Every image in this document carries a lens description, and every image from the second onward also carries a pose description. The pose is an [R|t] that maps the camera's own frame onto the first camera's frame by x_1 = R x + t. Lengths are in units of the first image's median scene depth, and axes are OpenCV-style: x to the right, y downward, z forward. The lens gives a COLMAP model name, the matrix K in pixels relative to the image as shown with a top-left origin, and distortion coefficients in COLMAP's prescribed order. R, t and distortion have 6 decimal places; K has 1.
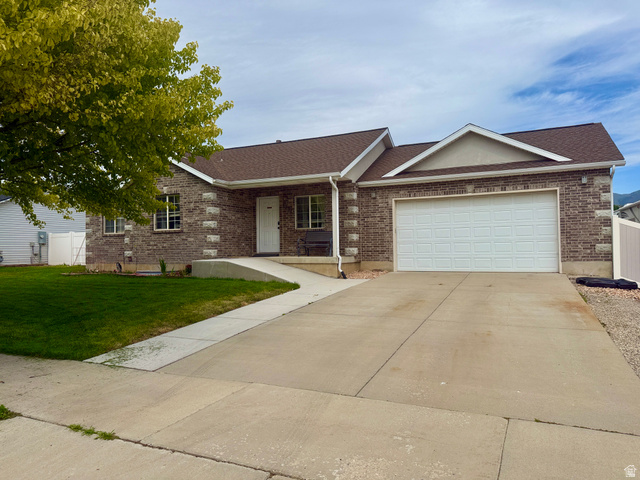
lens RADIAL K [[476.5, 0, 320.0], [0, 476.5, 240.0], [0, 0, 1]] dist [0.042910, -0.005809]
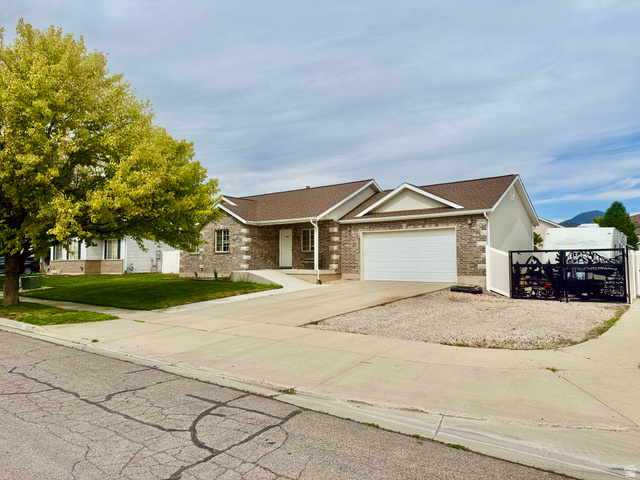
lens RADIAL K [[476.5, 0, 320.0], [0, 476.5, 240.0], [0, 0, 1]] dist [0.042910, -0.005809]
pose [[0.972388, -0.000337, -0.233371, 0.380899], [-0.005941, 0.999639, -0.026198, -0.020840], [0.233296, 0.026861, 0.972035, -0.482925]]
